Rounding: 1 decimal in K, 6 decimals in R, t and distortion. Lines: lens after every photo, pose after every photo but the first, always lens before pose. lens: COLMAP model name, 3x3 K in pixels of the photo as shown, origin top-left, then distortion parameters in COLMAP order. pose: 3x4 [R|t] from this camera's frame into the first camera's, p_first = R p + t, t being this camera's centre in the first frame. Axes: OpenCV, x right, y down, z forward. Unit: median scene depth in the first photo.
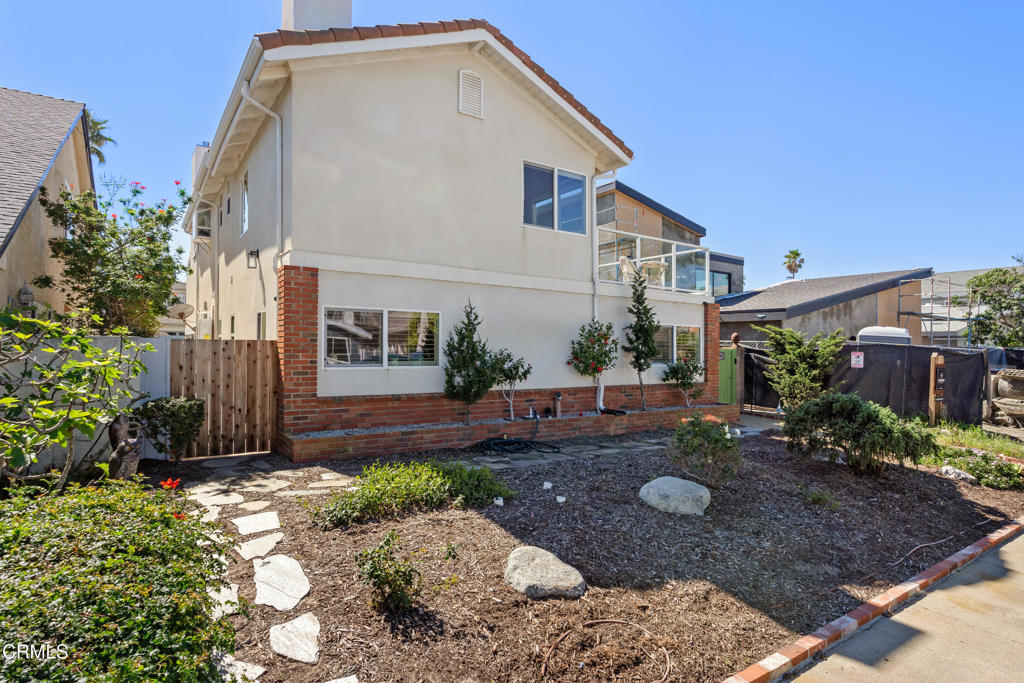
lens RADIAL K [[547.1, 0, 512.2], [0, 547.1, 346.7], [0, 0, 1]] dist [-0.003187, -0.000065]
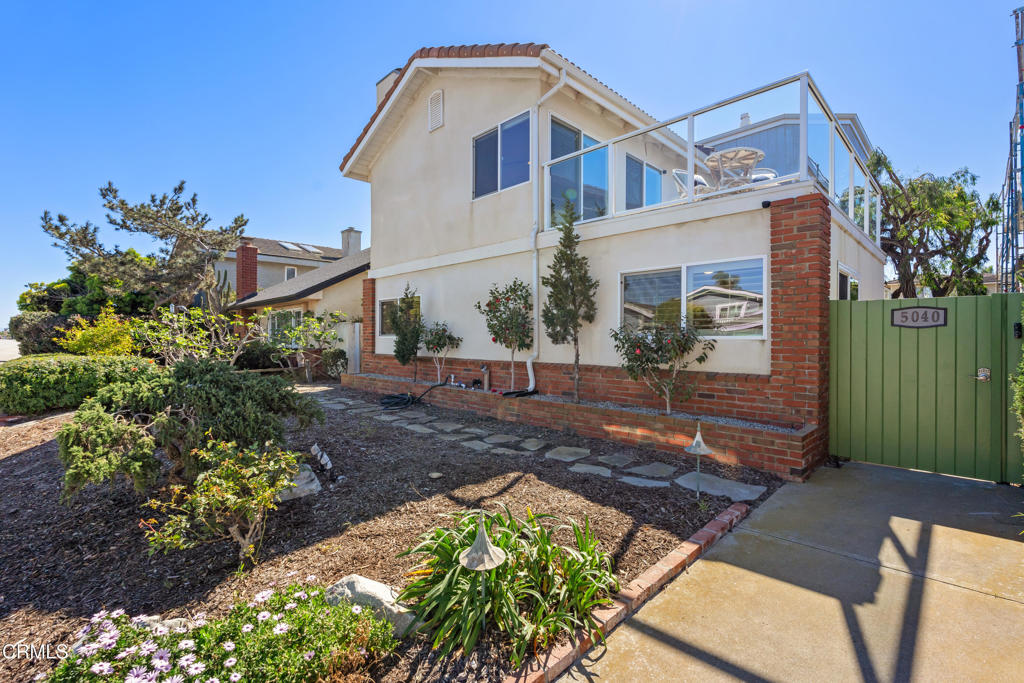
lens RADIAL K [[455.2, 0, 512.2], [0, 455.2, 339.8], [0, 0, 1]] dist [0.002217, 0.000053]
pose [[0.182023, -0.005390, -0.983280, 0.872841], [0.007569, 0.999963, -0.004080, 0.045100], [0.983265, -0.006699, 0.182057, 0.906651]]
